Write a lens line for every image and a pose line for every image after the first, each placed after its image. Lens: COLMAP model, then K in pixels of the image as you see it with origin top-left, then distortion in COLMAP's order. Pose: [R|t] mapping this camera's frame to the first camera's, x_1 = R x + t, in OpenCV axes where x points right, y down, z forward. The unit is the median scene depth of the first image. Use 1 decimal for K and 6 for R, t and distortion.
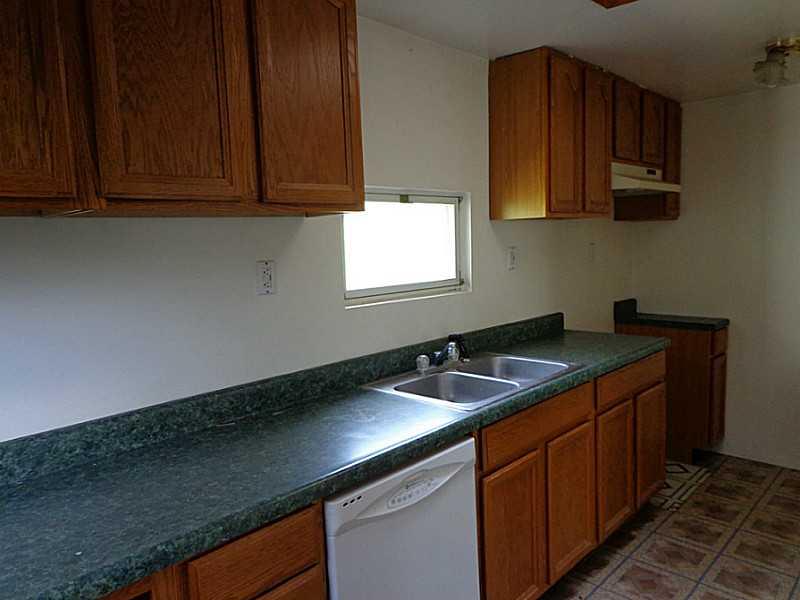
lens RADIAL K [[592.8, 0, 400.0], [0, 592.8, 300.0], [0, 0, 1]] dist [0.002286, 0.003960]
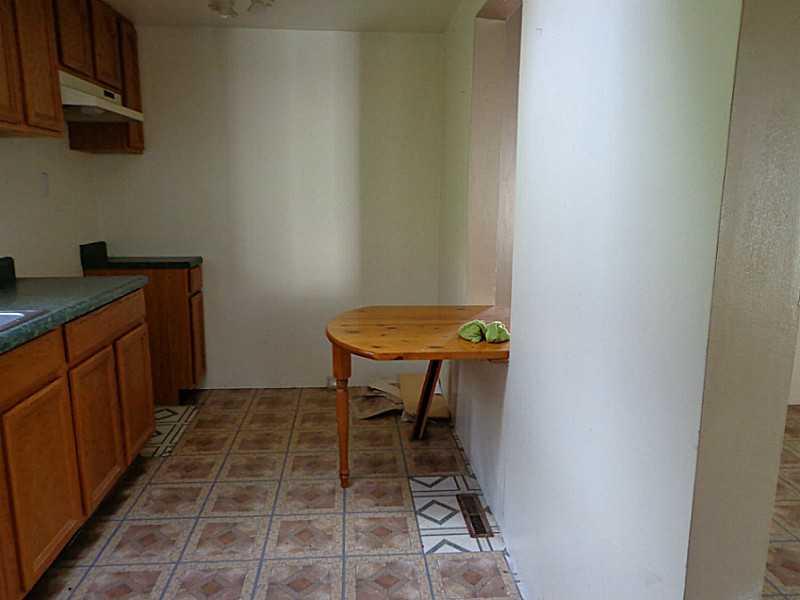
lens RADIAL K [[592.8, 0, 400.0], [0, 592.8, 300.0], [0, 0, 1]] dist [0.002286, 0.003960]
pose [[0.666766, -0.101415, 0.738335, 0.032974], [0.049823, 0.994547, 0.091613, 0.039319], [-0.743600, -0.024299, 0.668183, 0.093062]]
